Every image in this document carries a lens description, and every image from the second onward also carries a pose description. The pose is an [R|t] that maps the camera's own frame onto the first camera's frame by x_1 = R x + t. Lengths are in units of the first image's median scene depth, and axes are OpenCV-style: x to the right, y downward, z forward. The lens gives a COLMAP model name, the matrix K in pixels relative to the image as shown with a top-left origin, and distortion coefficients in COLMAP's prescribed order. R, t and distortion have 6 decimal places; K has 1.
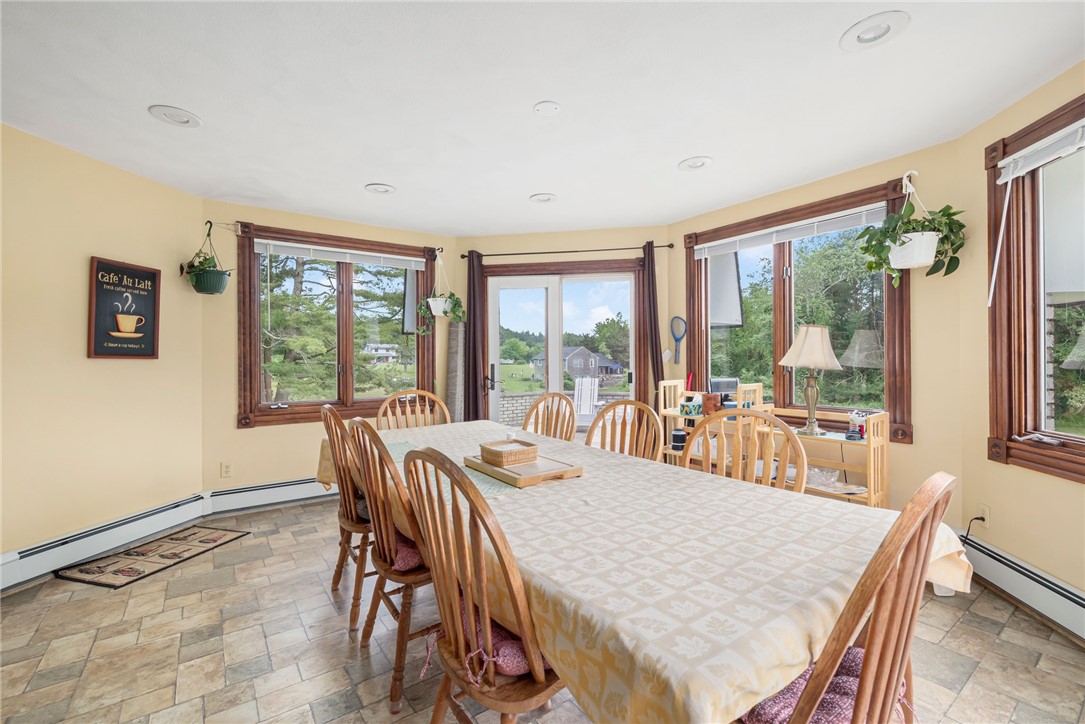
lens RADIAL K [[467.8, 0, 541.6], [0, 467.8, 355.4], [0, 0, 1]] dist [0.001288, 0.000103]
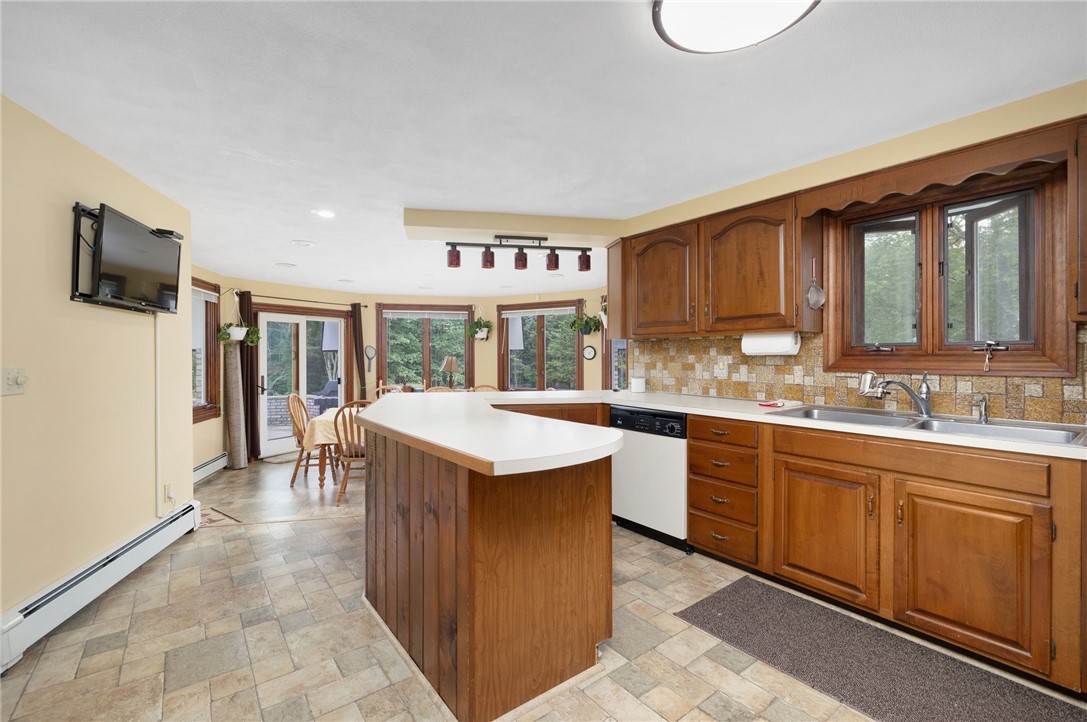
lens RADIAL K [[468.7, 0, 545.2], [0, 468.7, 355.0], [0, 0, 1]] dist [0.001288, 0.000103]
pose [[0.338736, 0.002600, 0.940878, -1.256576], [0.001678, 0.999993, -0.003368, -0.041126], [-0.940880, 0.002720, 0.338729, -0.281673]]
